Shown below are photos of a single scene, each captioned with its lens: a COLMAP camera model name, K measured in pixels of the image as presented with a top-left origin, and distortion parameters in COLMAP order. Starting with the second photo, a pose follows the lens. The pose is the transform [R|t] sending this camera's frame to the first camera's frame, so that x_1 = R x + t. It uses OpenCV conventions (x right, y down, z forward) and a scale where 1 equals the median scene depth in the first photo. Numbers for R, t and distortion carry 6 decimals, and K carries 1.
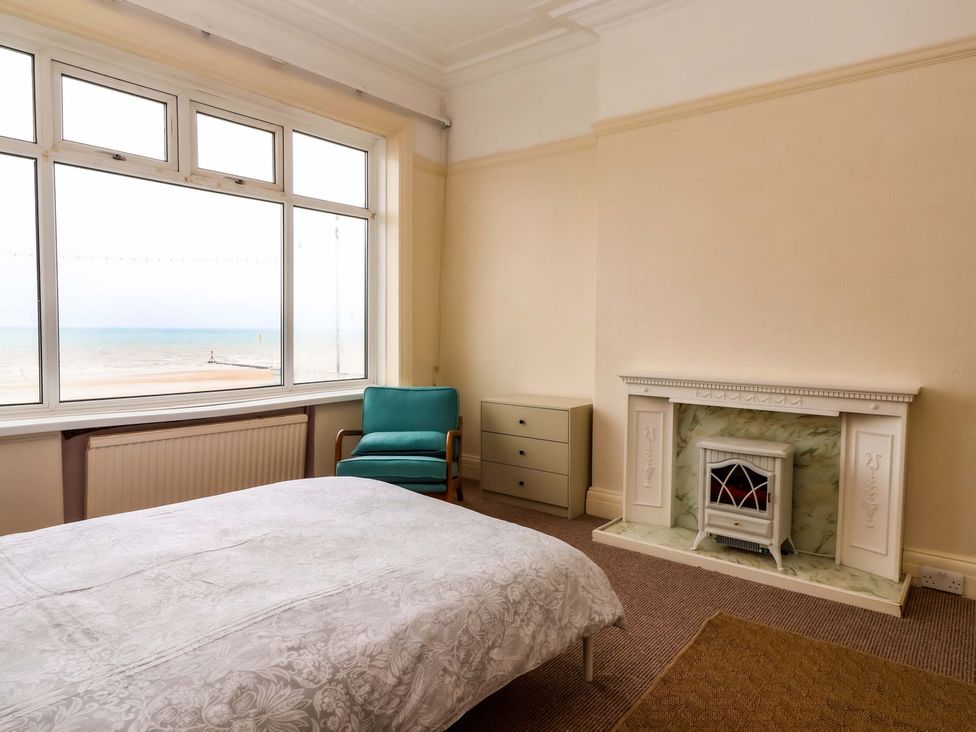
lens RADIAL K [[606.2, 0, 486.8], [0, 606.2, 363.7], [0, 0, 1]] dist [-0.006744, -0.001588]
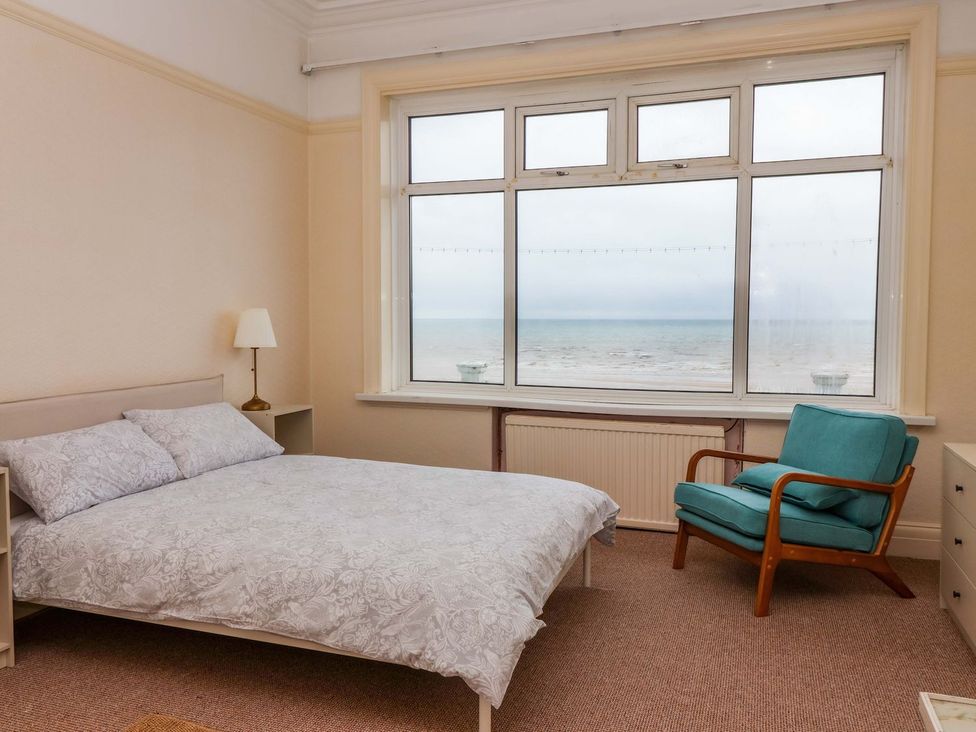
lens RADIAL K [[780.5, 0, 488.1], [0, 780.5, 365.3], [0, 0, 1]] dist [0.036345, -0.007103]
pose [[0.341794, 0.055863, -0.938113, 1.354989], [-0.054622, 0.997725, 0.039511, -0.062750], [0.938186, 0.037737, 0.344068, 0.705718]]
